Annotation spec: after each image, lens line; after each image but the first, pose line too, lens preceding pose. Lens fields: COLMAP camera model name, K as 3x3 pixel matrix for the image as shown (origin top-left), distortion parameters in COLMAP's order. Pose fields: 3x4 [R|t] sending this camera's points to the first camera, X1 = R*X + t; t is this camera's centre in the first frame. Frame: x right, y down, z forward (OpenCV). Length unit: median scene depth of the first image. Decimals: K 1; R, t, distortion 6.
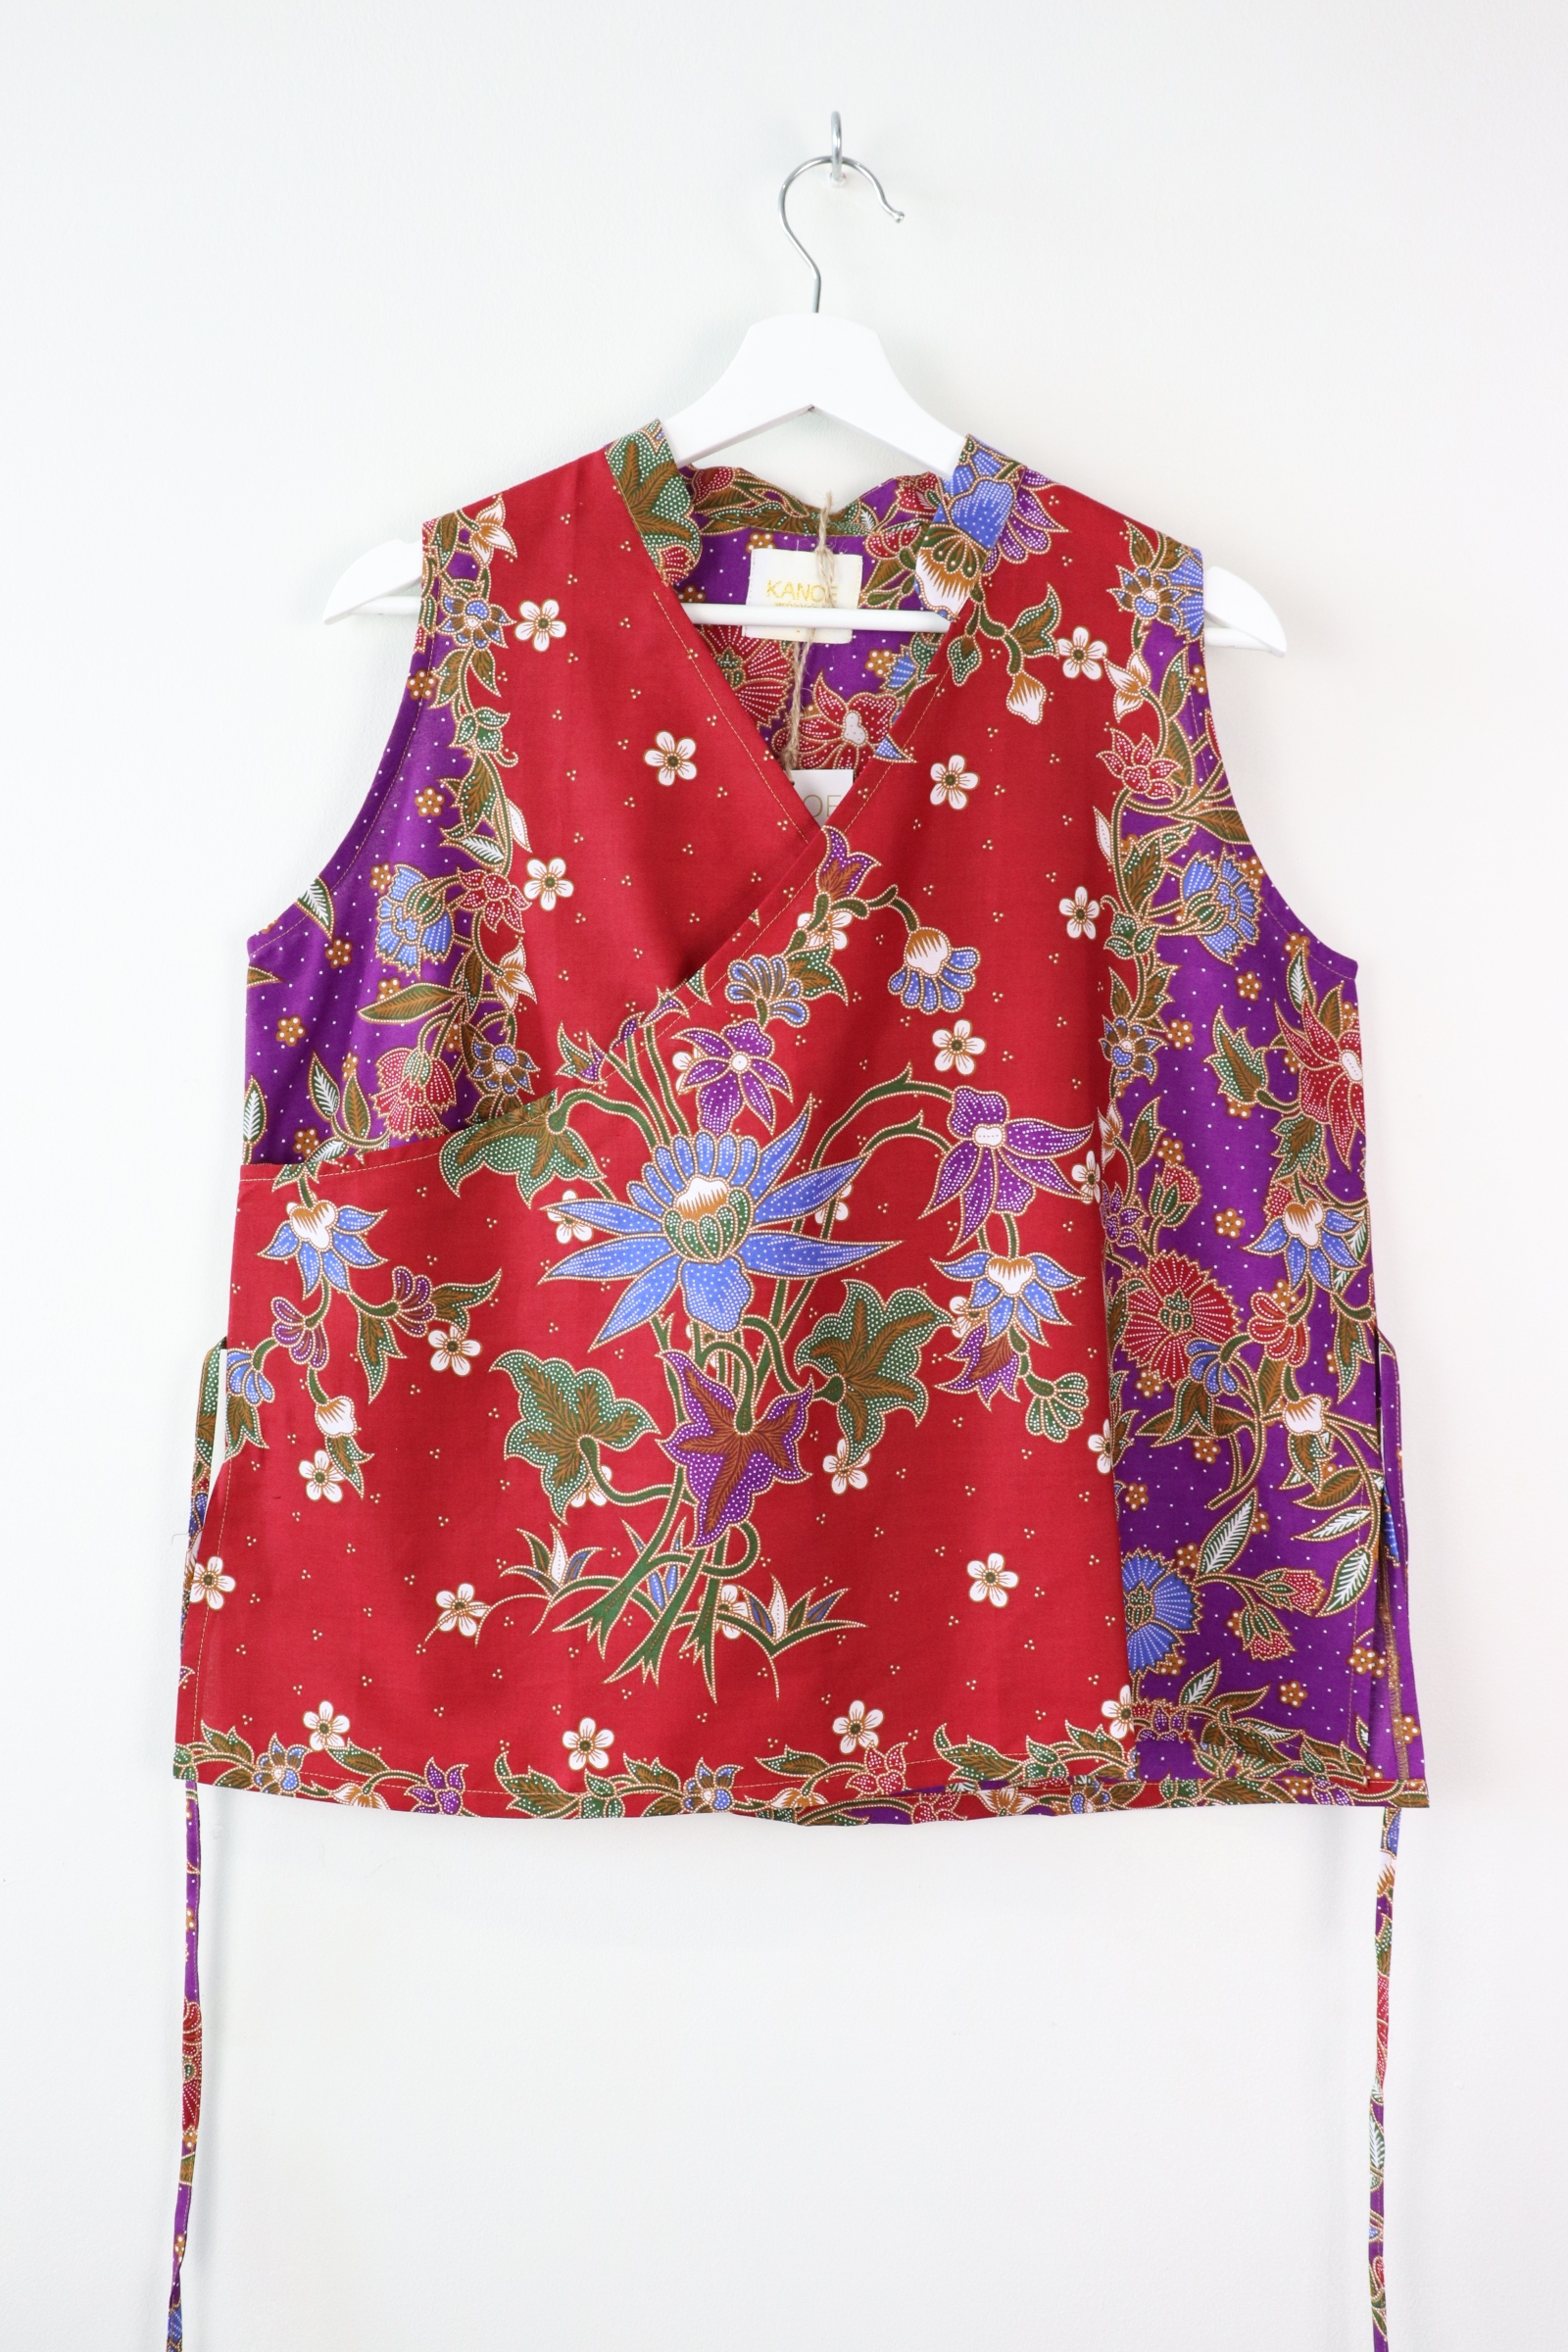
lens RADIAL K [[2075.6, 0, 808.8], [0, 2075.6, 1154.7], [0, 0, 1]] dist [-0.220768, 0.209859]
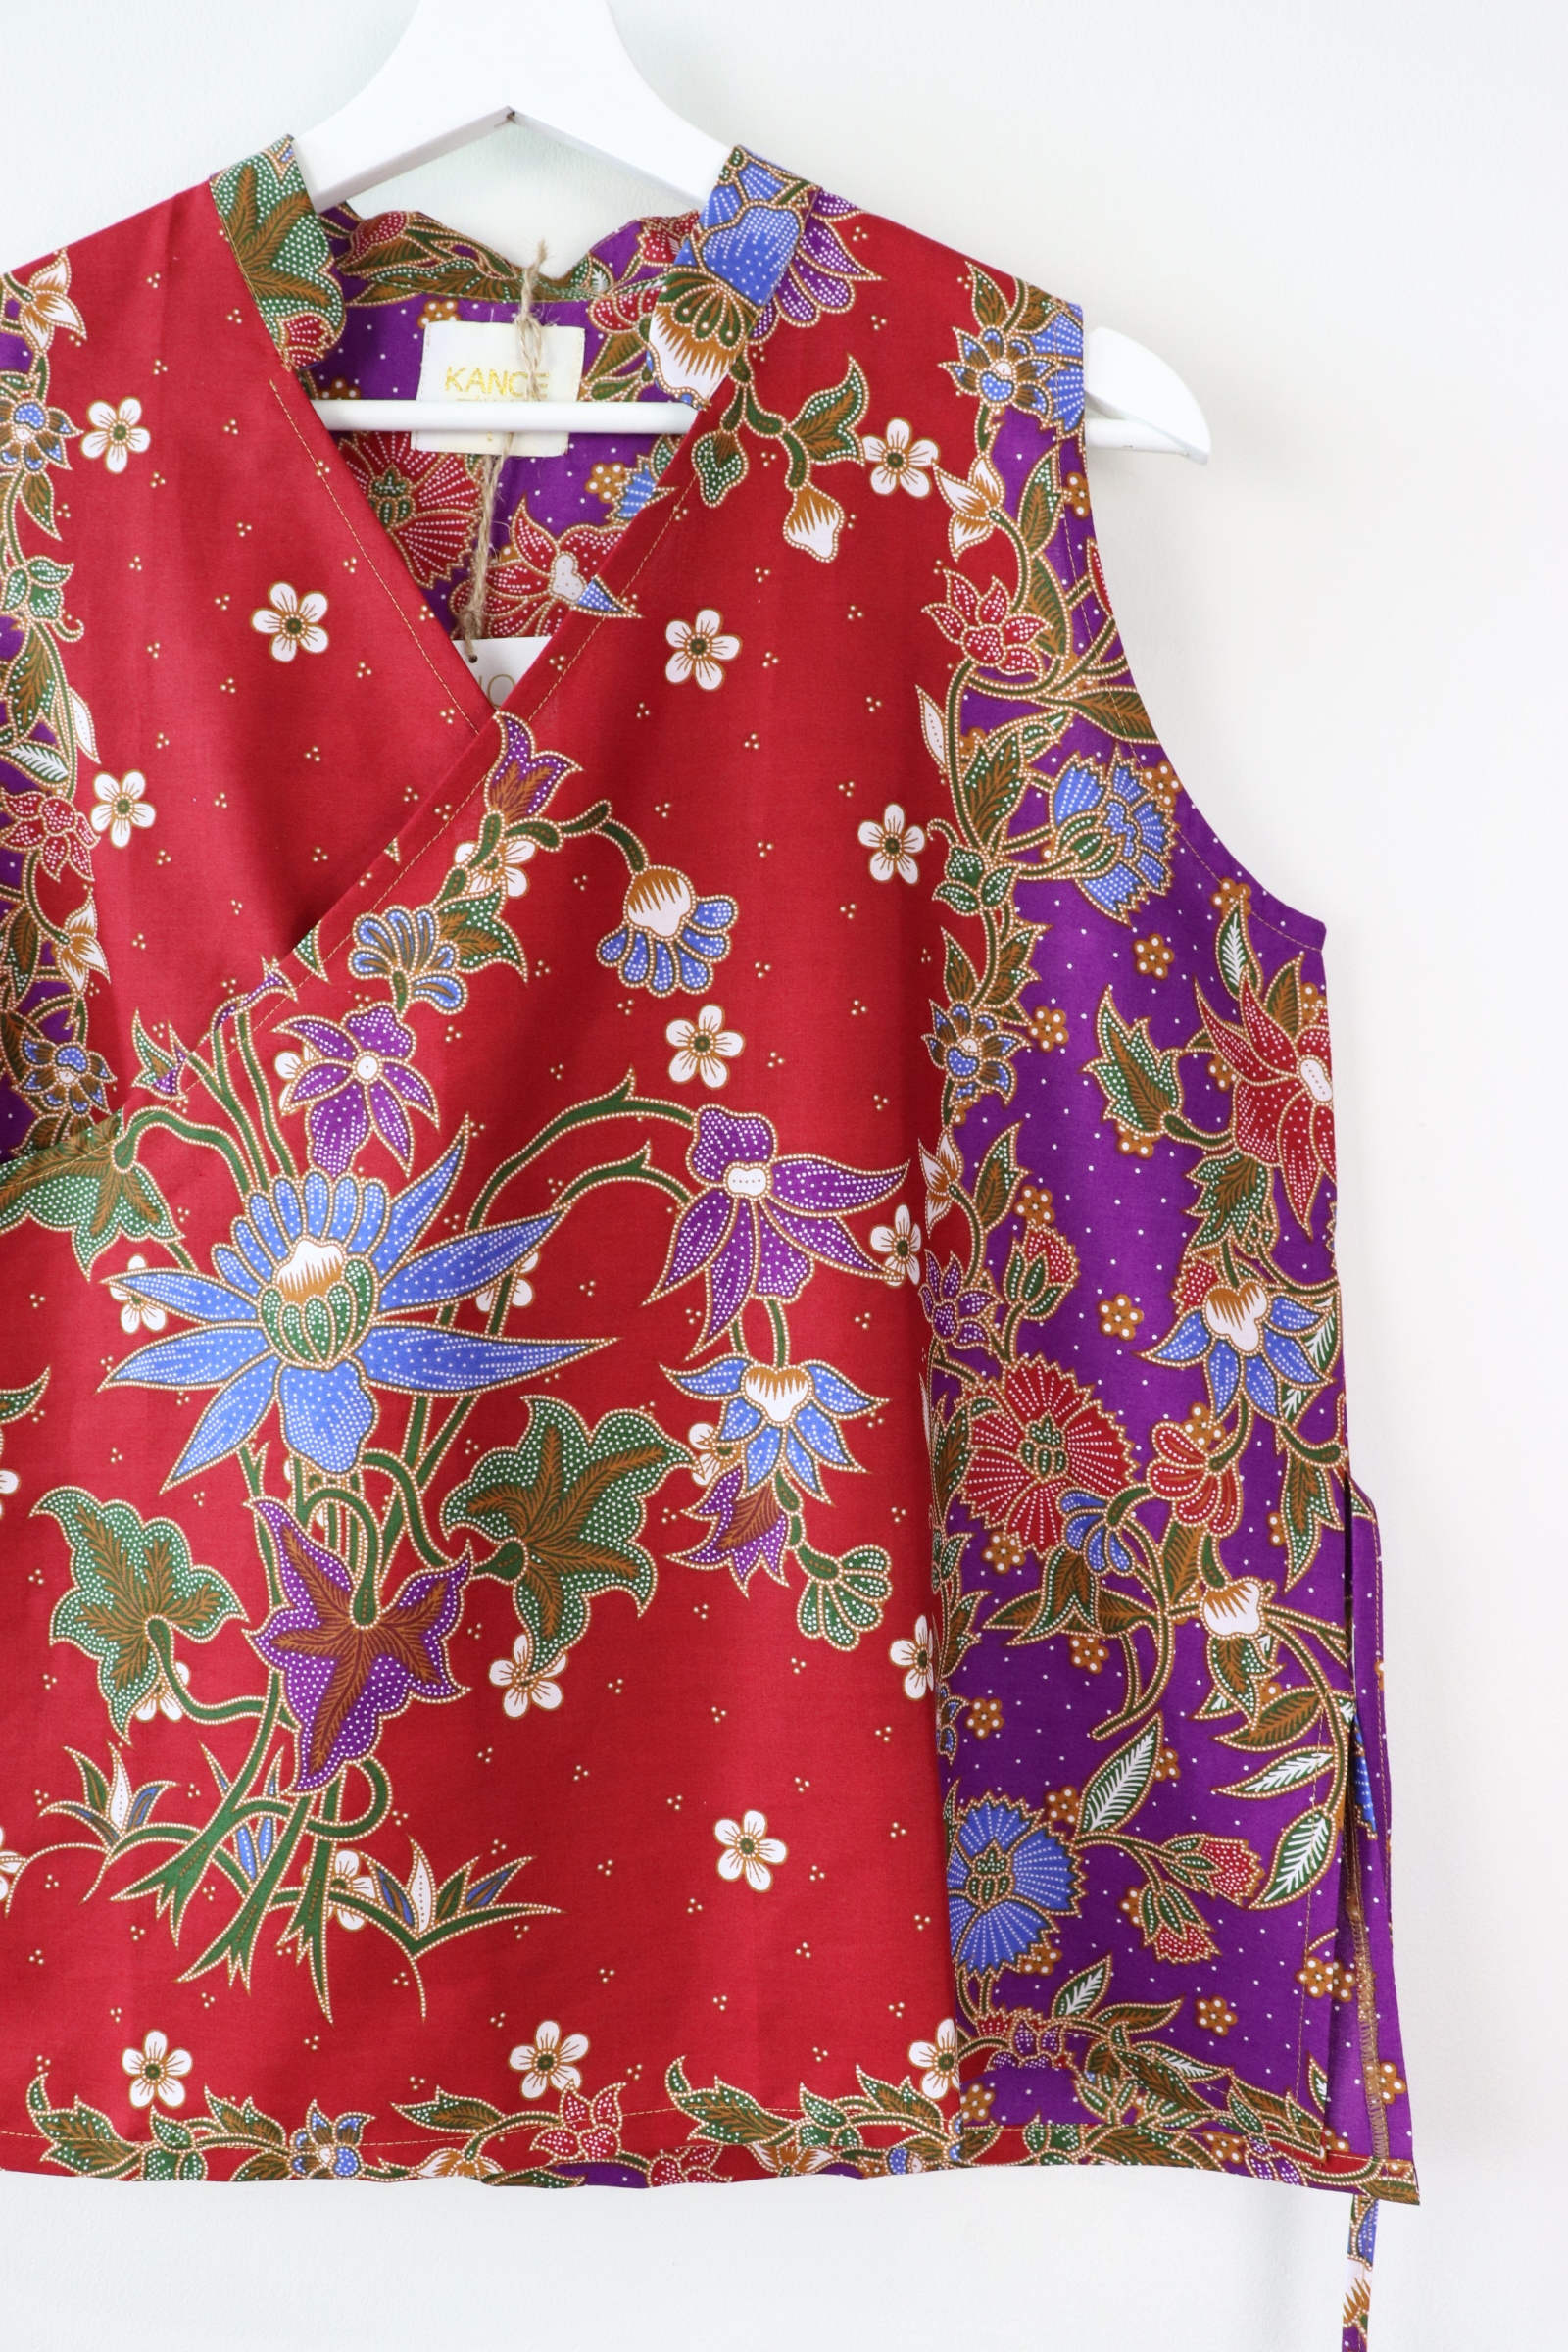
lens RADIAL K [[2075.6, 0, 808.8], [0, 2075.6, 1154.7], [0, 0, 1]] dist [-0.220768, 0.209859]
pose [[0.999367, 0.007230, -0.034827, 0.127940], [-0.007759, 0.999856, -0.015073, -0.007577], [0.034713, 0.015333, 0.999280, 0.338617]]
